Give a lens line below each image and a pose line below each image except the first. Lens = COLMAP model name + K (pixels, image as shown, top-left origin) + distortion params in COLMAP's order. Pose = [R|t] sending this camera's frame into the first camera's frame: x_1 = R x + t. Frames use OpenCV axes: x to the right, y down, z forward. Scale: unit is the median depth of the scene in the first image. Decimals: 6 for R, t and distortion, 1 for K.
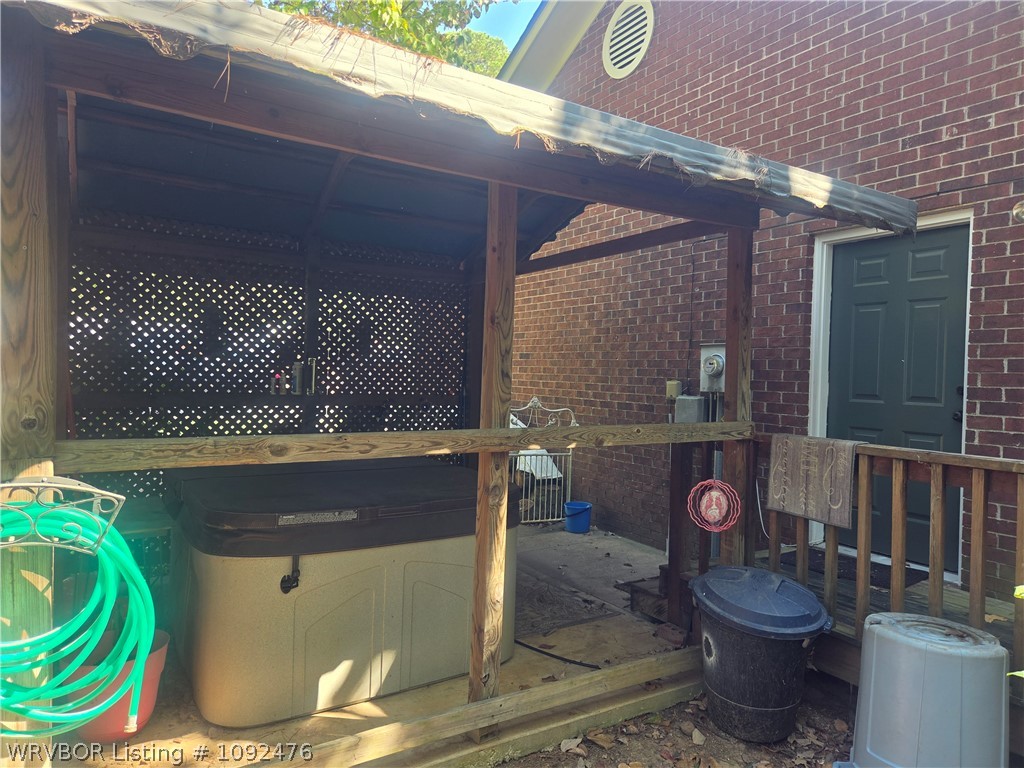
lens RADIAL K [[683.2, 0, 510.1], [0, 683.2, 378.2], [0, 0, 1]] dist [0.080583, -0.066734]
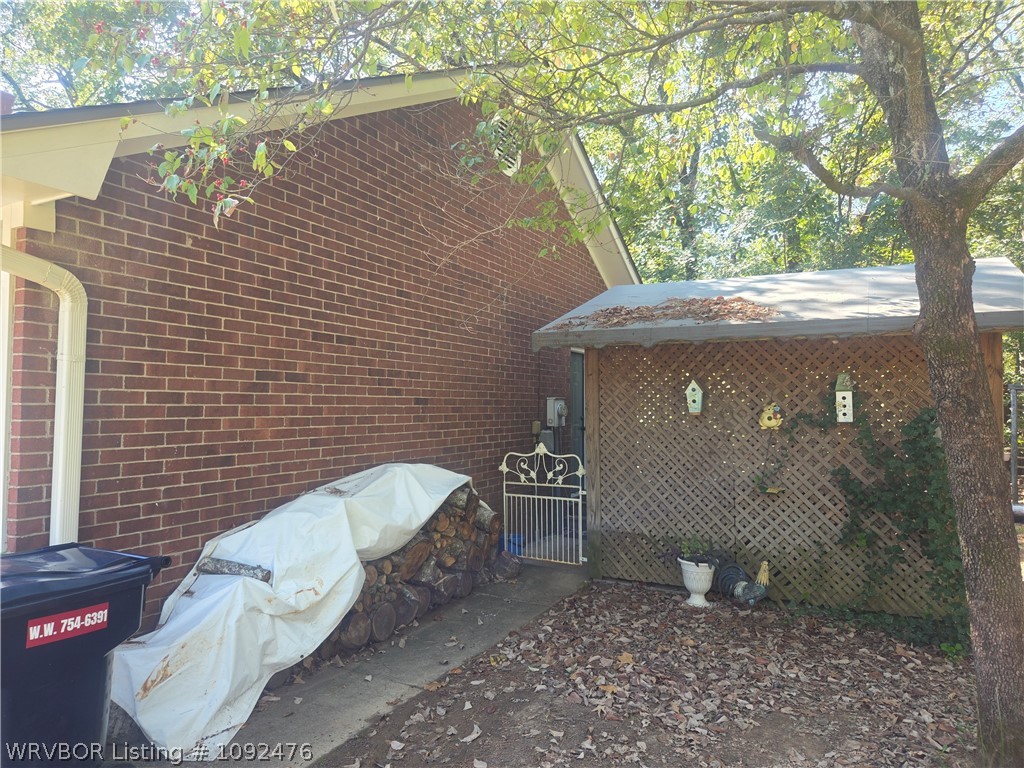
lens RADIAL K [[683.2, 0, 510.1], [0, 683.2, 378.2], [0, 0, 1]] dist [0.080583, -0.066734]
pose [[-0.514992, 0.007007, 0.857167, -0.785660], [-0.009911, 0.999851, -0.014128, -0.053480], [-0.857138, -0.015771, -0.514846, 1.430699]]
